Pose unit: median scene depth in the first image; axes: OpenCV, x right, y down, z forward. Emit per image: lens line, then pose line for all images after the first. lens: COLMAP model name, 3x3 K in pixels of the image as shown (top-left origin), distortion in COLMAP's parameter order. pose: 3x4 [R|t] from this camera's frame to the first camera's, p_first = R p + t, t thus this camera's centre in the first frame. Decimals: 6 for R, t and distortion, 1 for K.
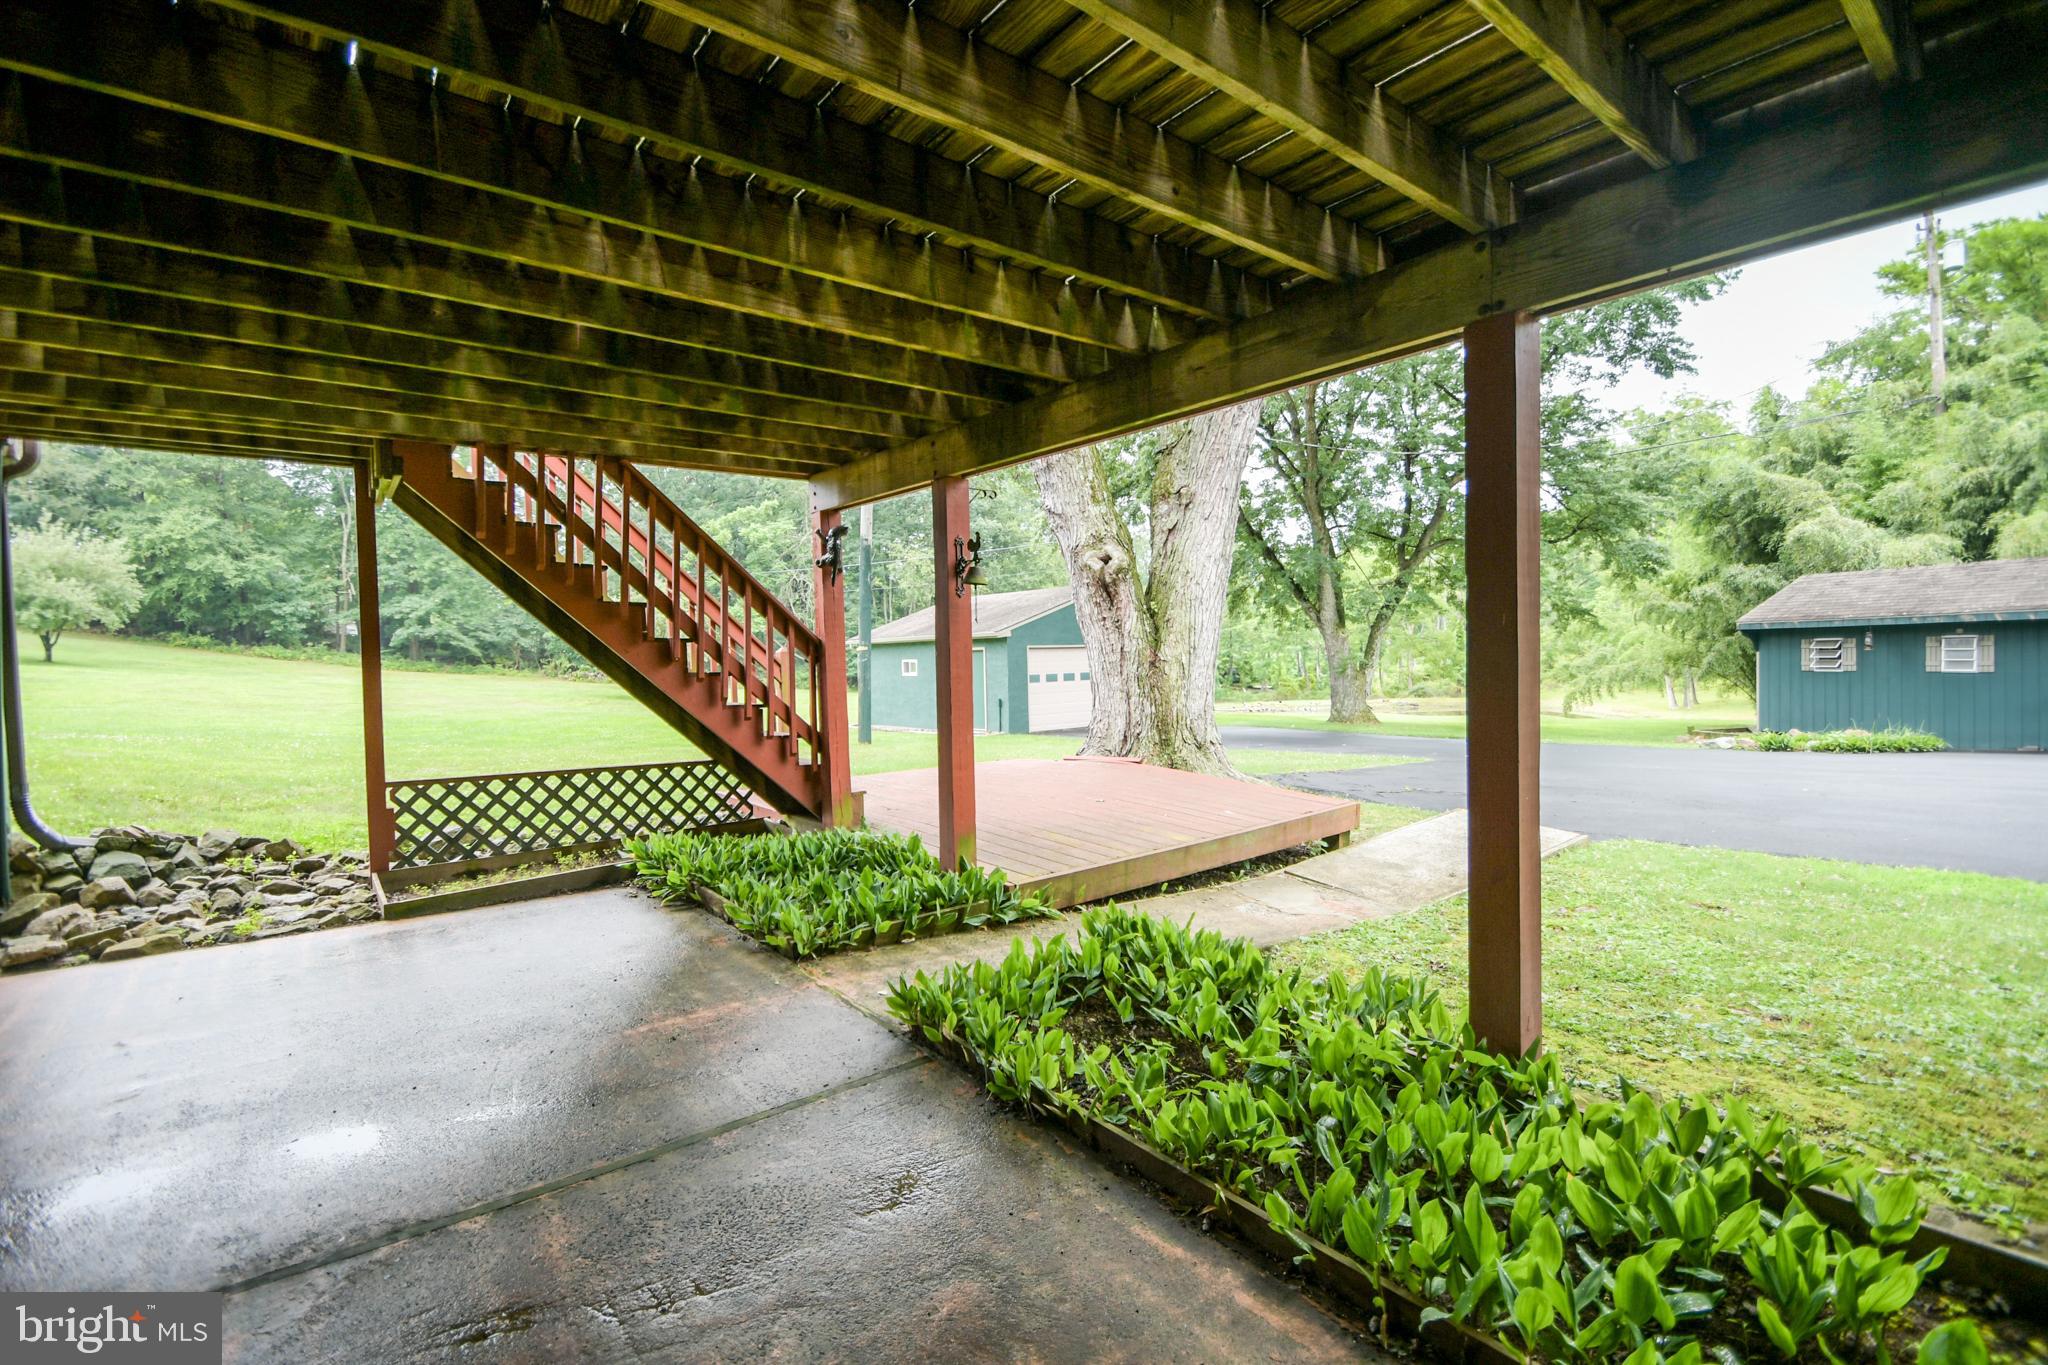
lens RADIAL K [[906.6, 0, 1000.3], [0, 906.6, 675.9], [0, 0, 1]] dist [0.001361, -0.008137]
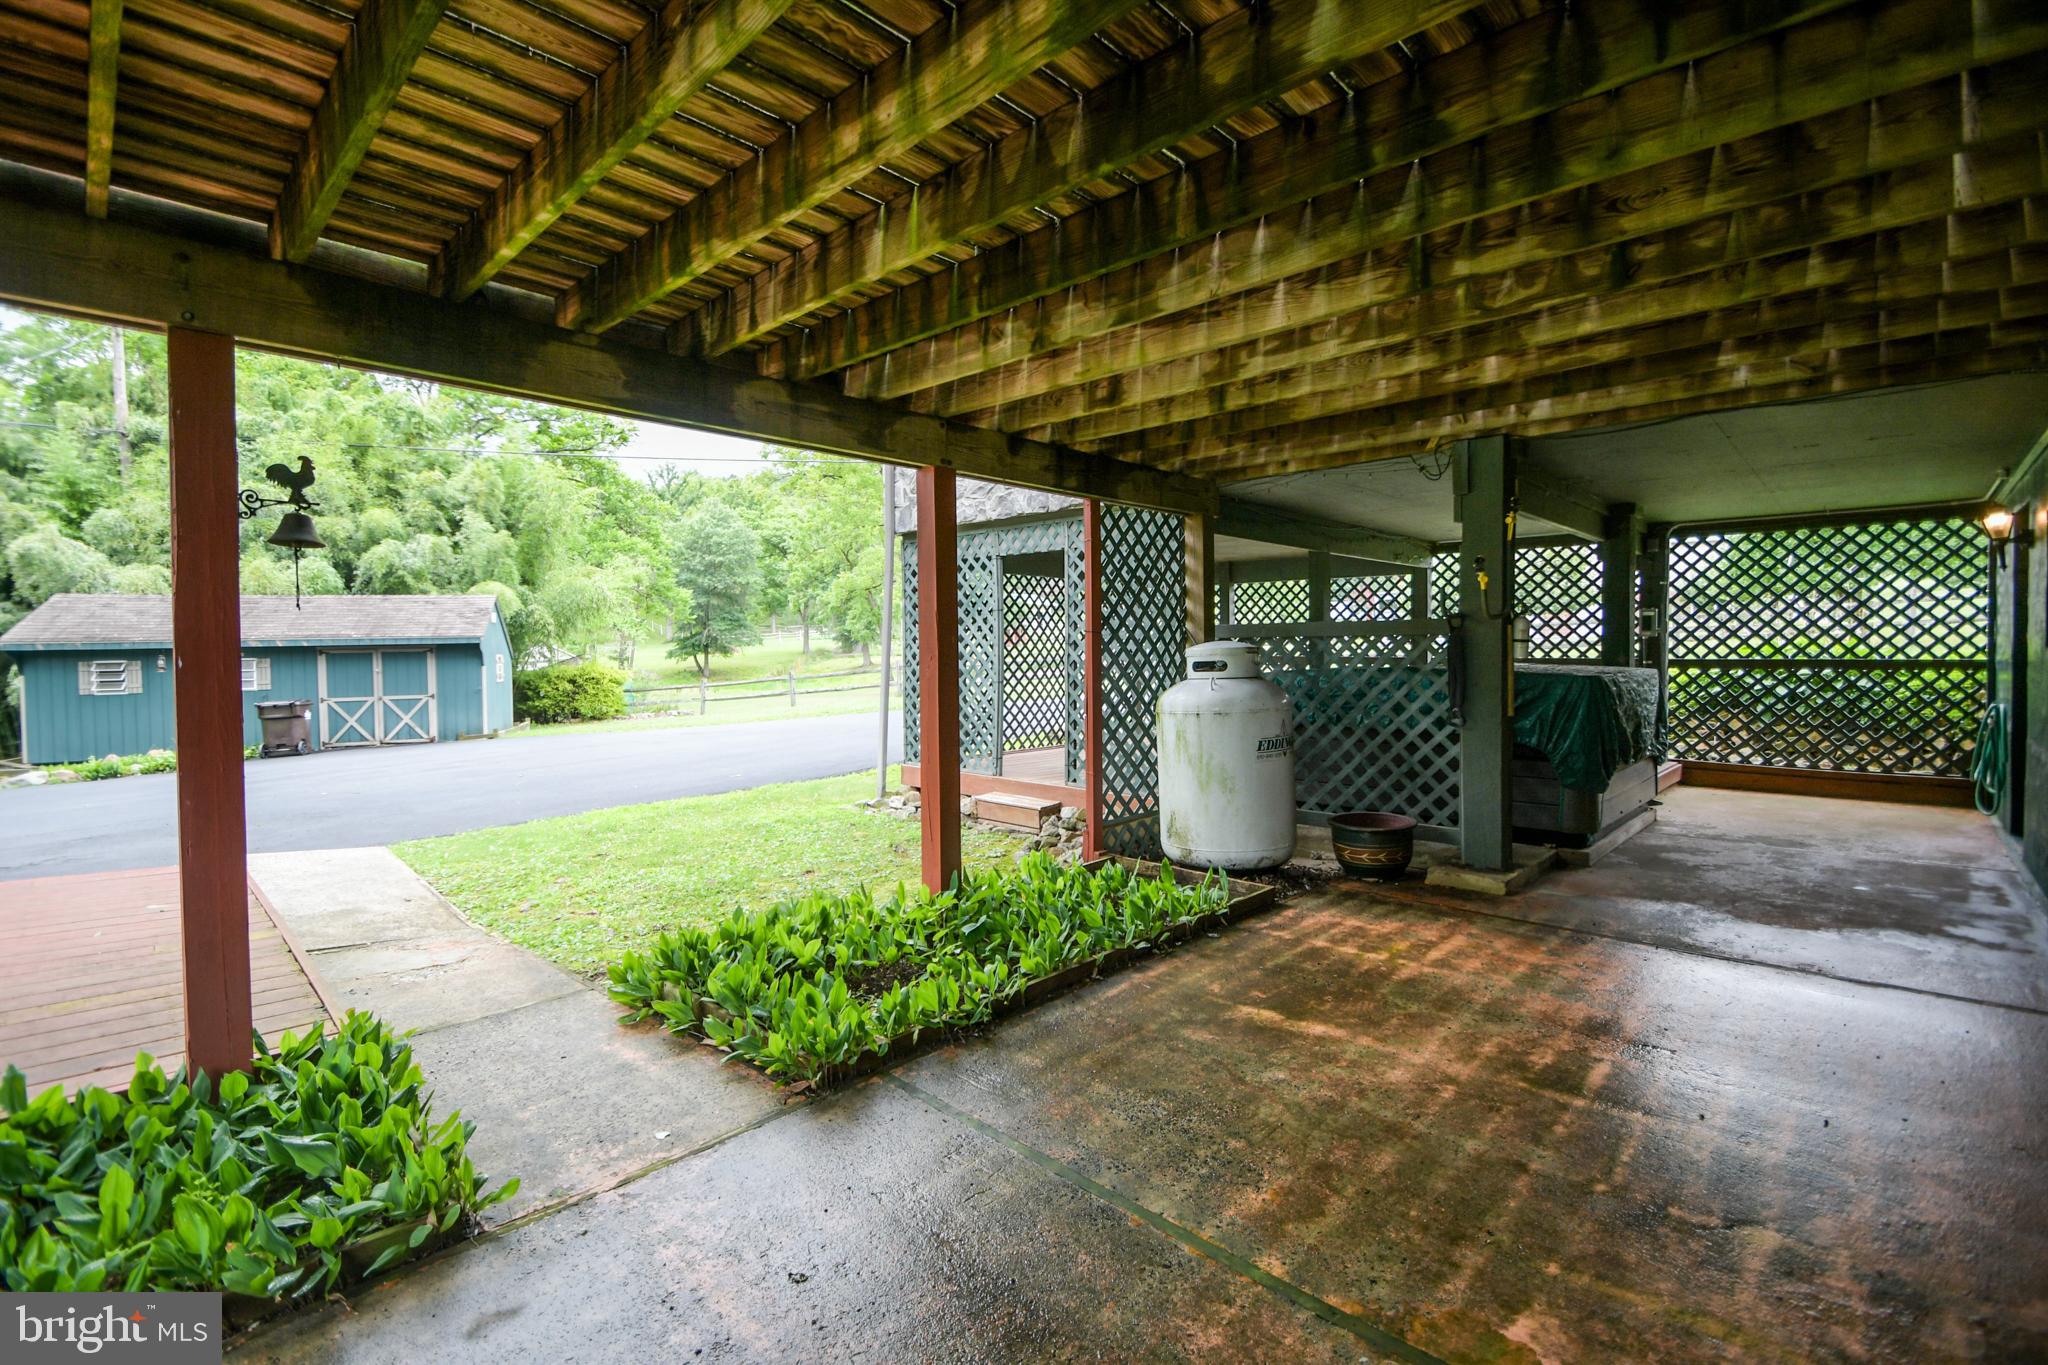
lens RADIAL K [[906.6, 0, 1000.3], [0, 906.6, 675.9], [0, 0, 1]] dist [0.001361, -0.008137]
pose [[-0.135606, -0.004493, 0.990753, -0.185972], [0.034441, 0.999364, 0.009246, -0.001206], [-0.990164, 0.035377, -0.135365, 0.173593]]
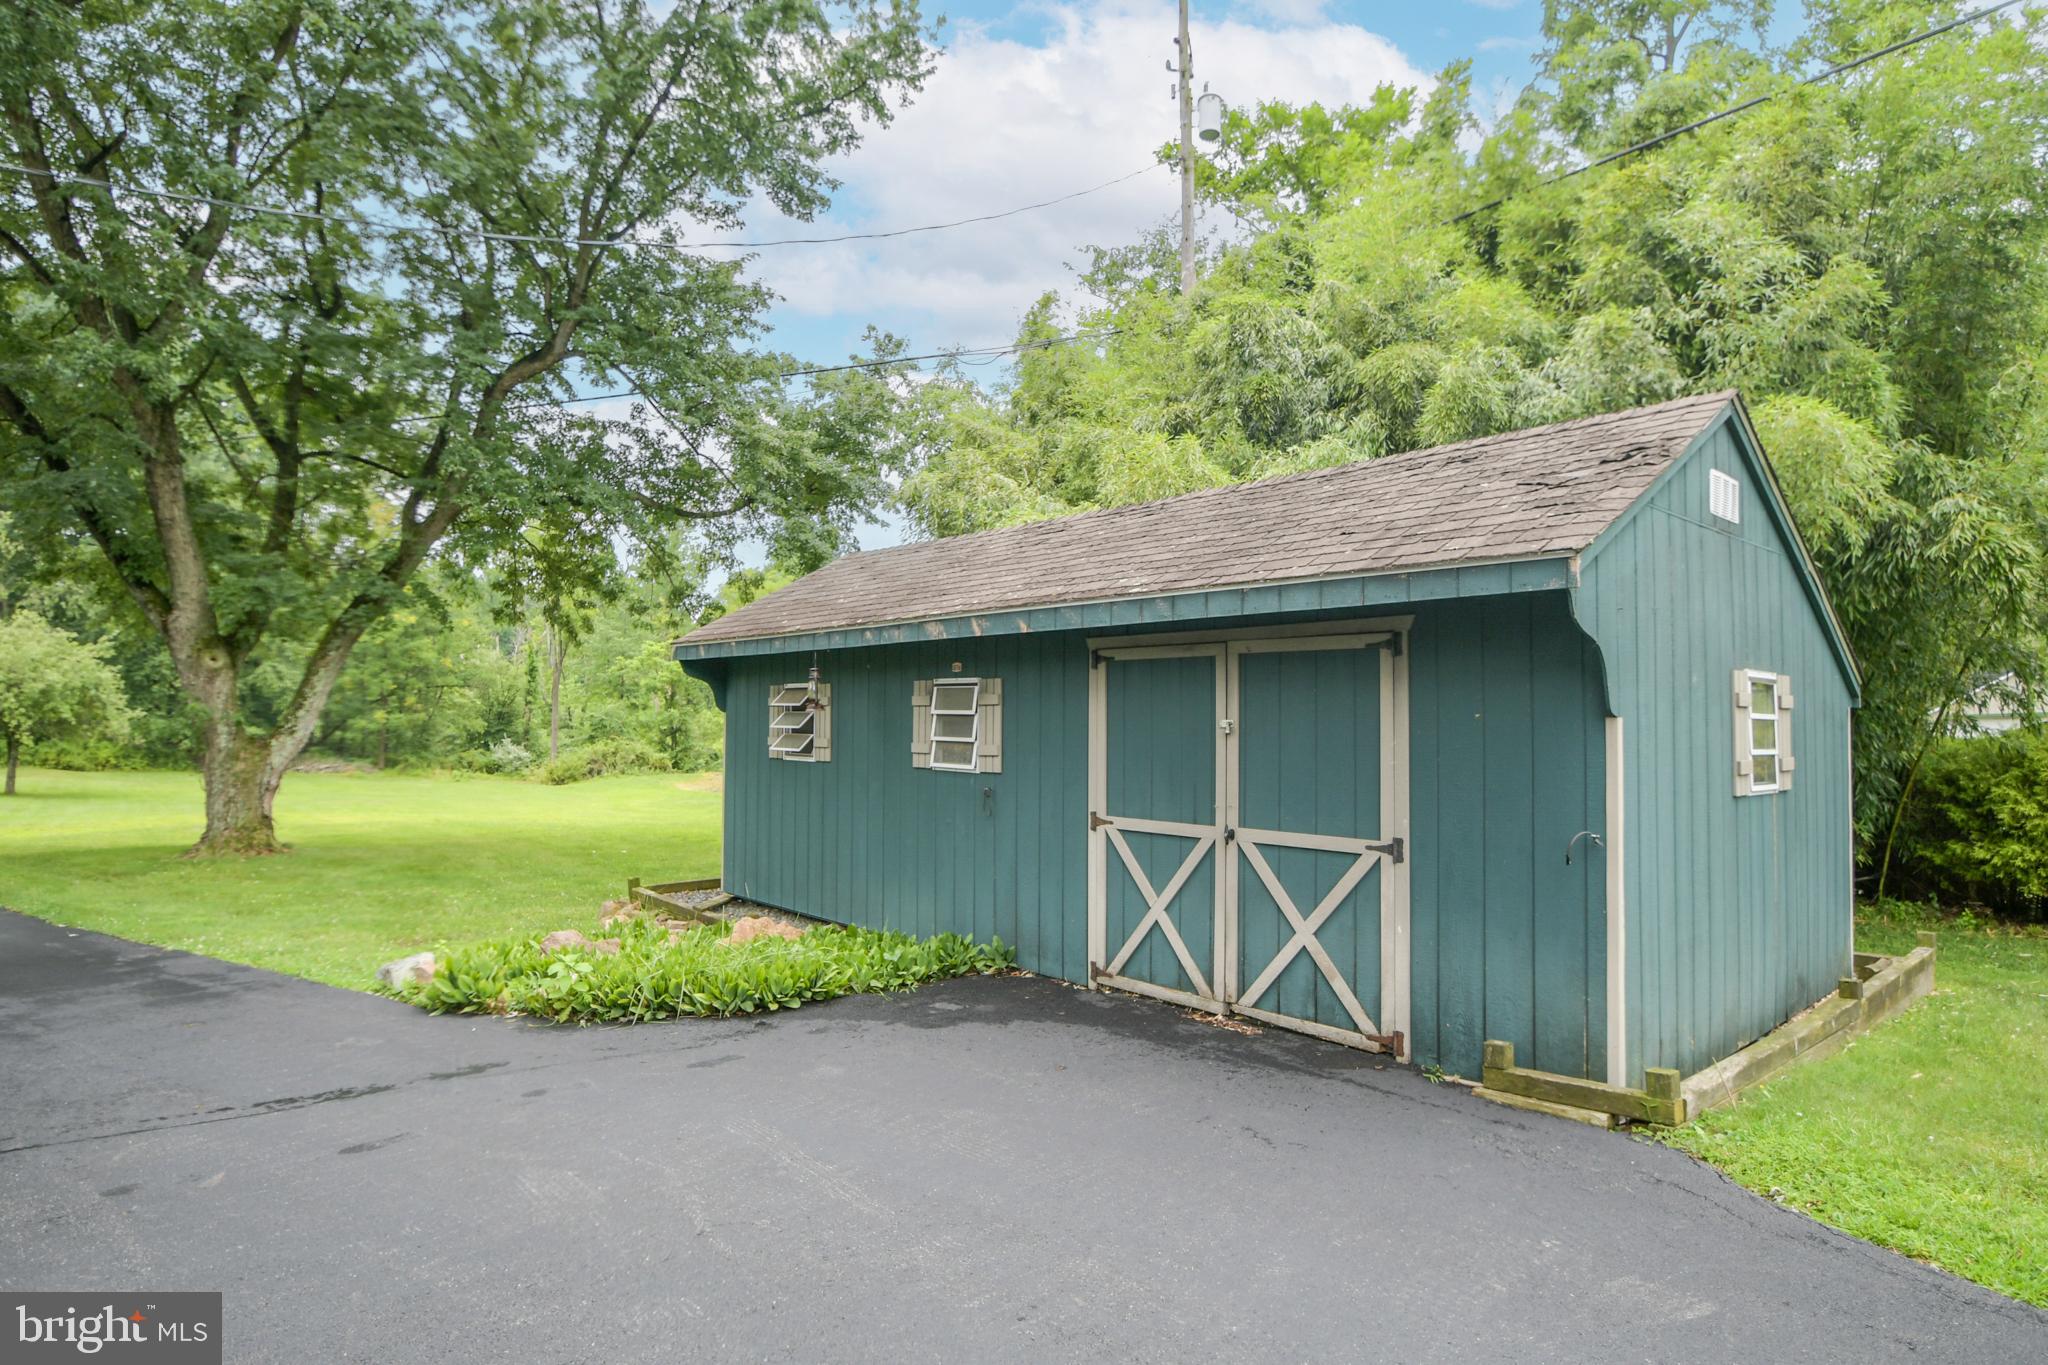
lens RADIAL K [[1127.0, 0, 1025.6], [0, 1127.0, 658.7], [0, 0, 1]] dist [-0.027868, -0.000443]
pose [[0.874658, 0.050119, 0.482142, 0.758642], [-0.018788, 0.997398, -0.069596, -0.017486], [-0.484376, 0.051814, 0.873324, 0.491155]]
